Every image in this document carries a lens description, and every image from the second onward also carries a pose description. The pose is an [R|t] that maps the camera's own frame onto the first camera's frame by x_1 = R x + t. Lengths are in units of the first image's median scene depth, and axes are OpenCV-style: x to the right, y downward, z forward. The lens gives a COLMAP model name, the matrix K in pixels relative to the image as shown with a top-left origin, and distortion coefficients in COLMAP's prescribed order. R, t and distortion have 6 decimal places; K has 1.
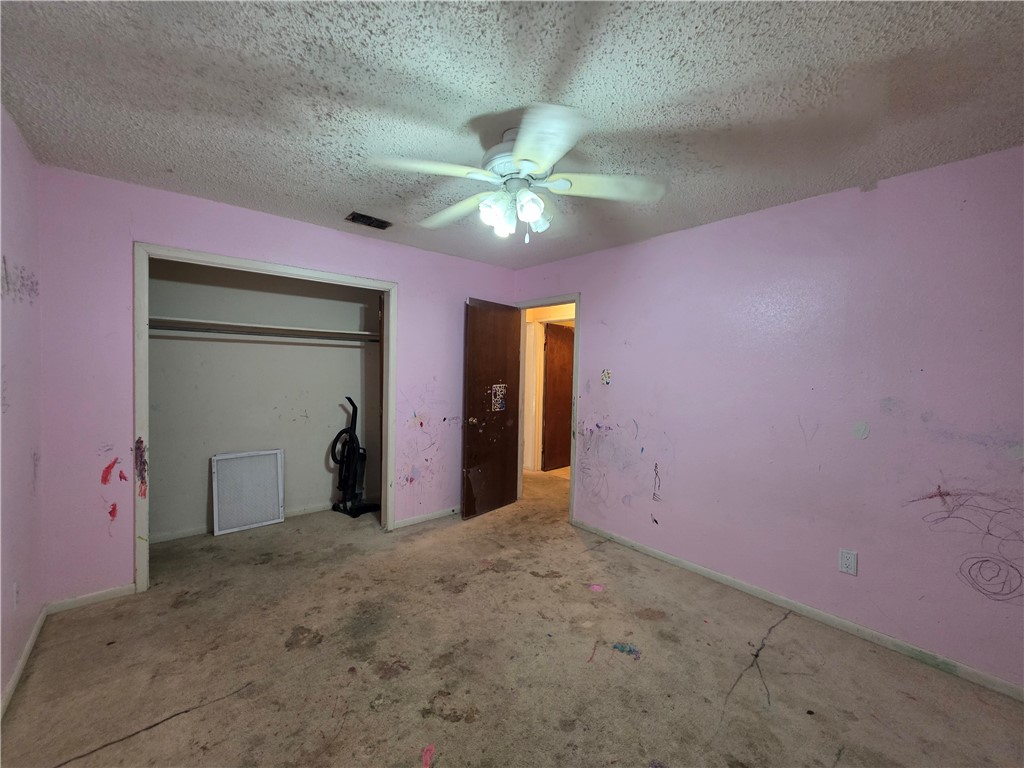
lens RADIAL K [[411.2, 0, 518.6], [0, 411.2, 384.3], [0, 0, 1]] dist [0.001867, -0.000039]
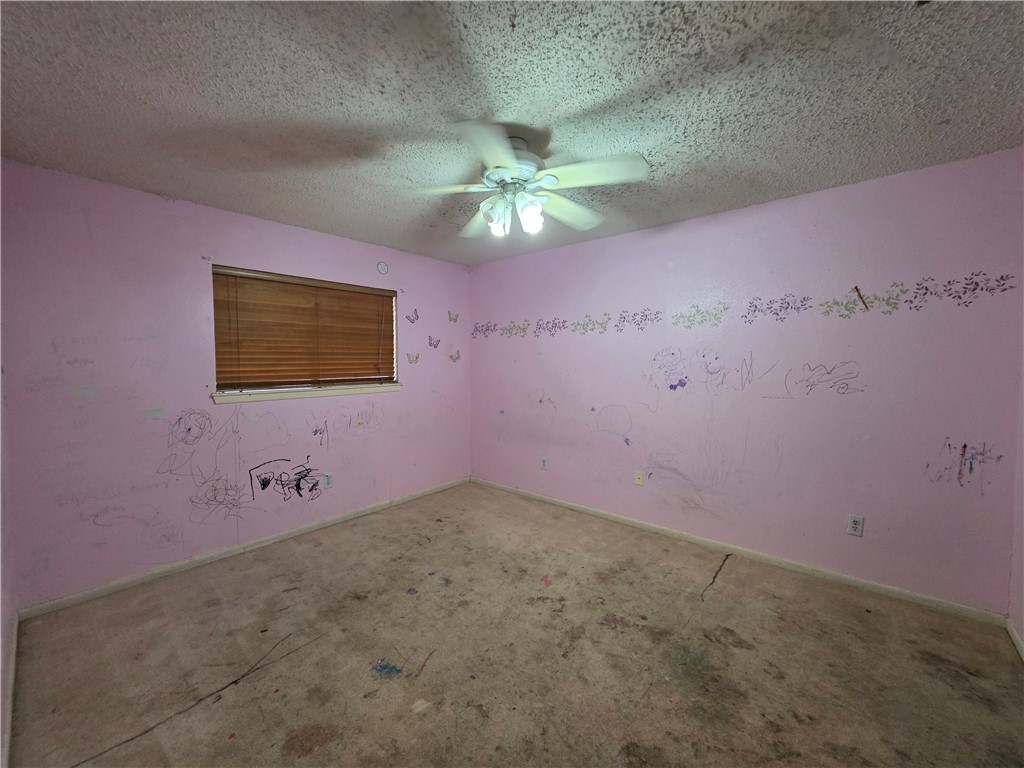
lens RADIAL K [[411.2, 0, 509.8], [0, 411.2, 385.5], [0, 0, 1]] dist [0.001867, -0.000039]
pose [[-0.990982, -0.012237, -0.133439, 0.124525], [-0.023724, 0.996112, 0.084838, -0.050297], [0.131882, 0.087239, -0.987419, 1.850999]]
